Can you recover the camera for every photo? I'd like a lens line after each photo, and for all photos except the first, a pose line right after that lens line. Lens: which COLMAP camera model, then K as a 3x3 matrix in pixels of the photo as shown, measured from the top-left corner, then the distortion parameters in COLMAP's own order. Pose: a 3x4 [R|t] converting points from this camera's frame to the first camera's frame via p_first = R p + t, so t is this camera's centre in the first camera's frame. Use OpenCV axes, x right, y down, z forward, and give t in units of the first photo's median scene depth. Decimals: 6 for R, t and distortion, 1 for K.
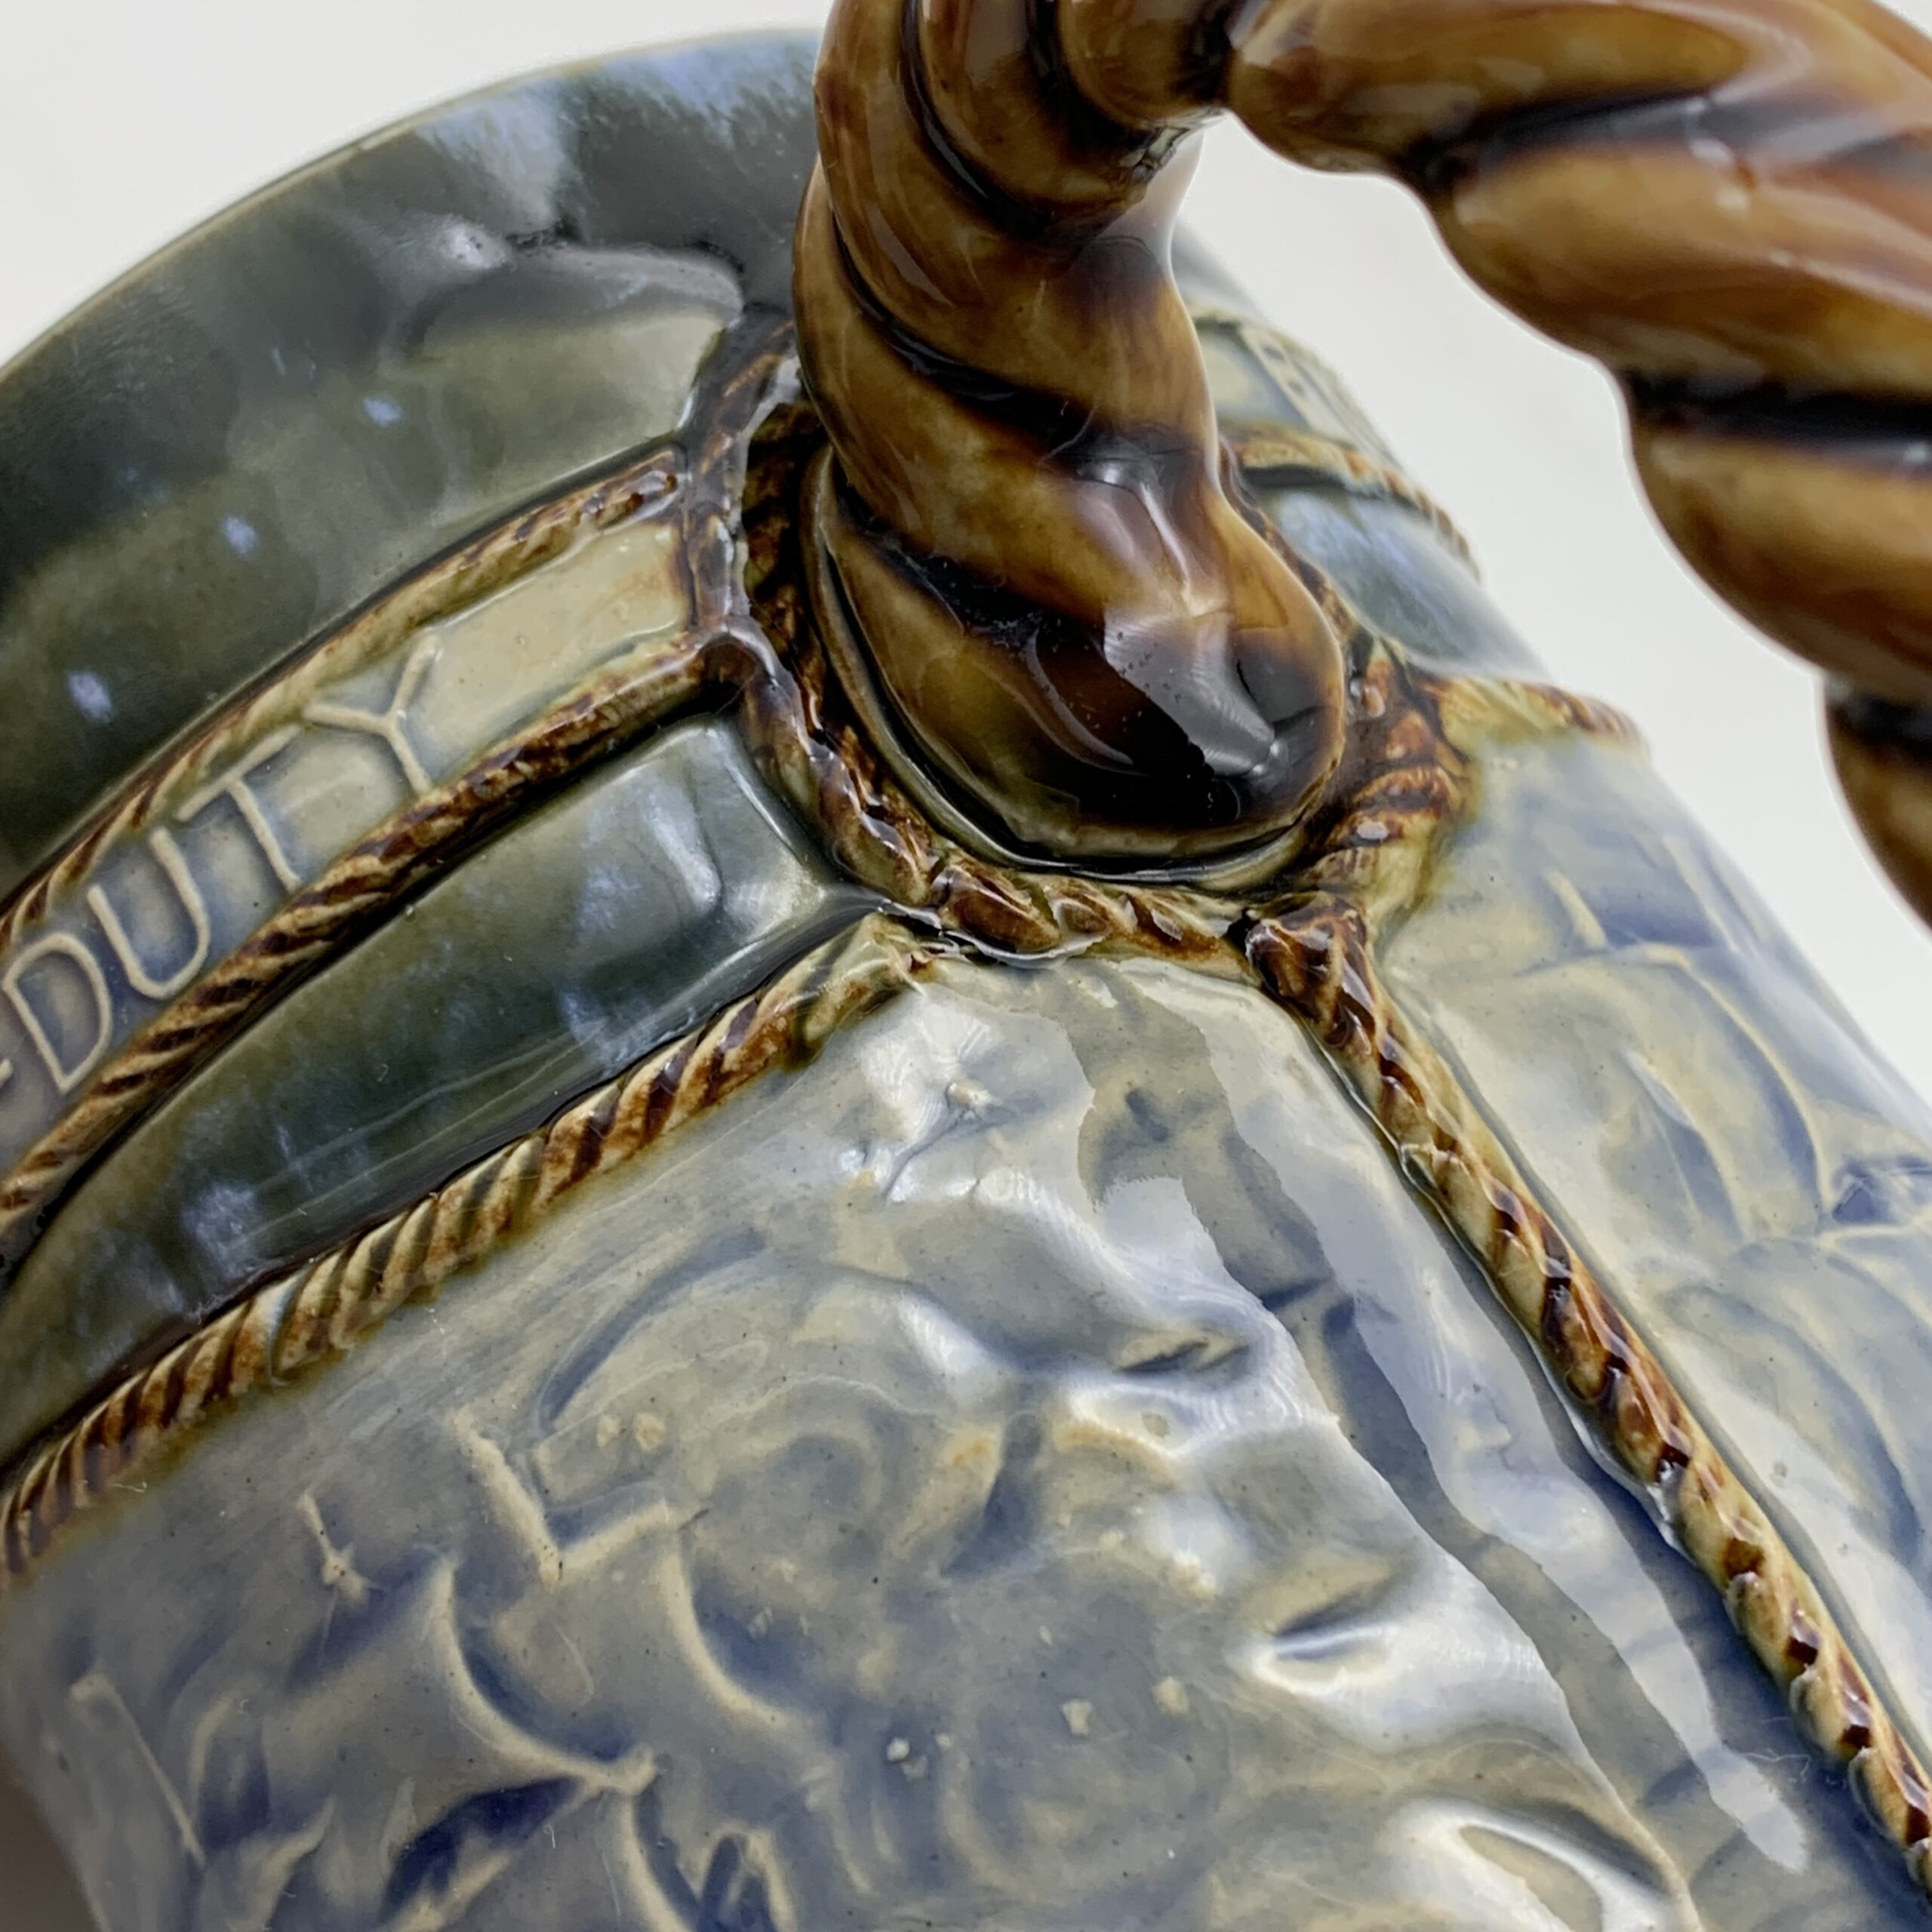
lens RADIAL K [[3586.6, 0, 992.7], [0, 3586.6, 924.0], [0, 0, 1]] dist [0.107855, -0.175170]
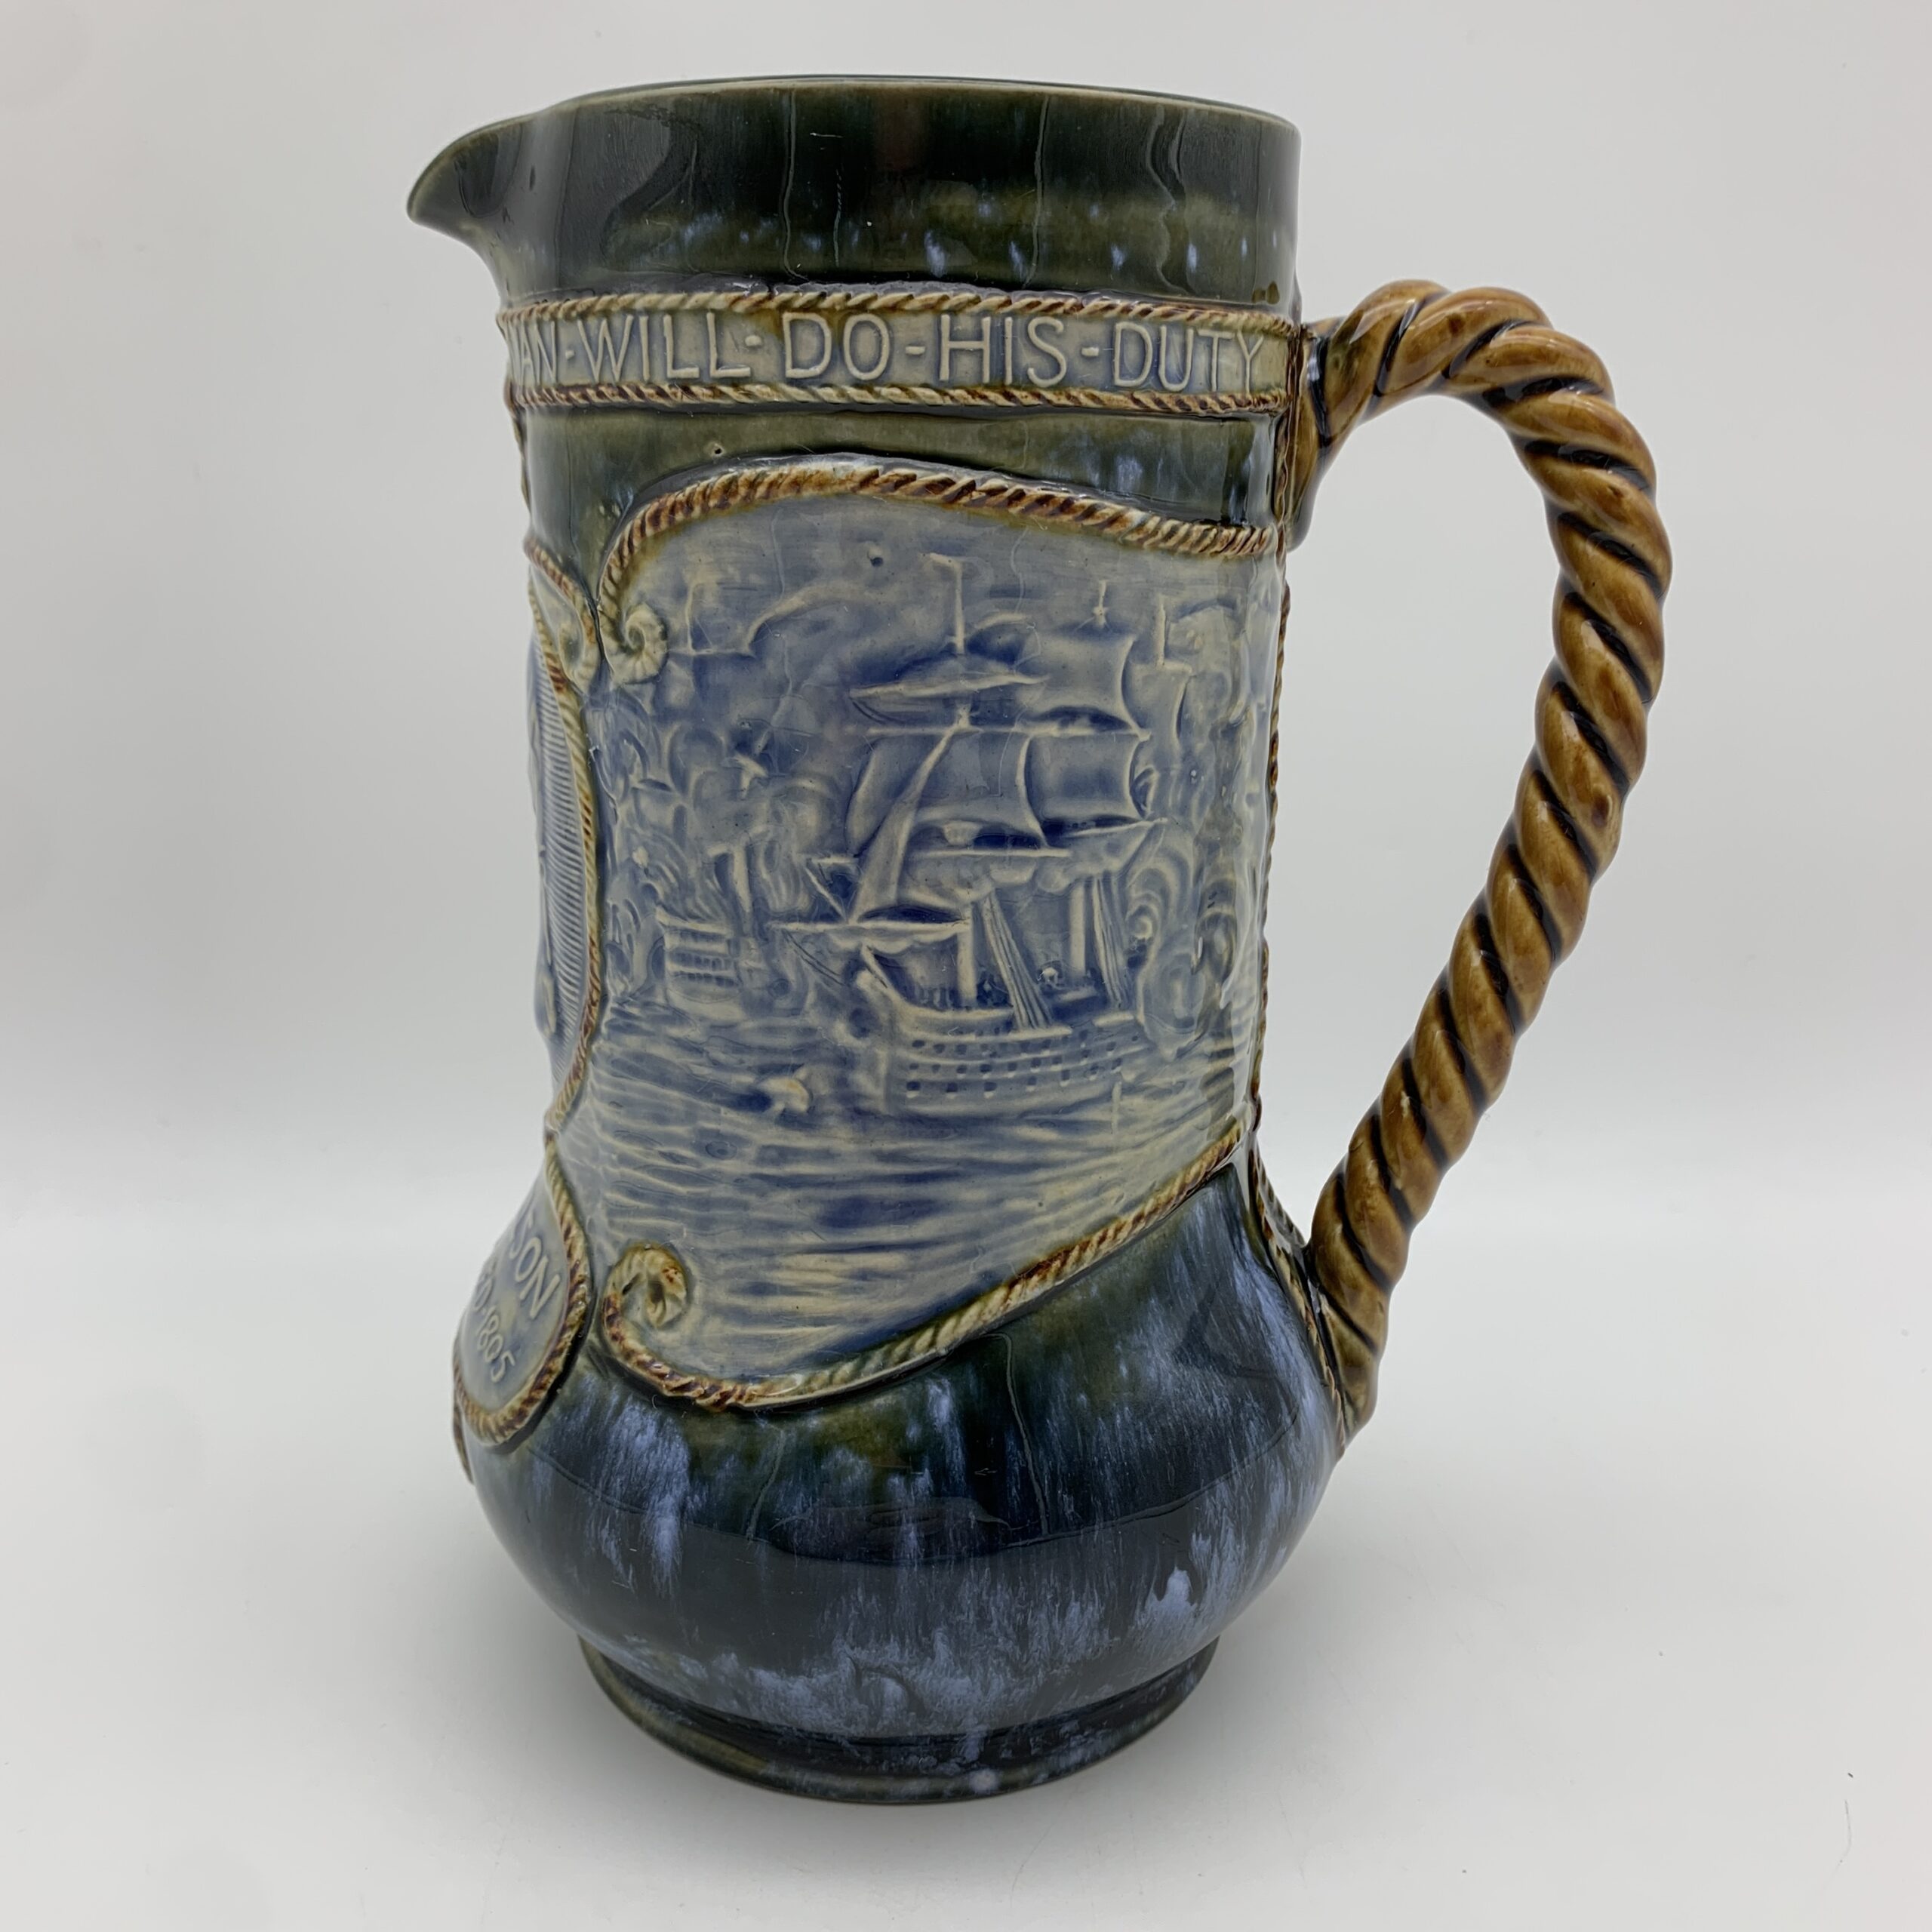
lens RADIAL K [[2074.7, 0, 966.0], [0, 2074.7, 966.0], [0, 0, 1]] dist [0.157821, -0.693949]
pose [[0.326921, 0.324837, 0.887470, -1.508696], [-0.594913, 0.800394, -0.073814, 0.561835], [-0.734303, -0.503836, 0.454916, 0.206813]]
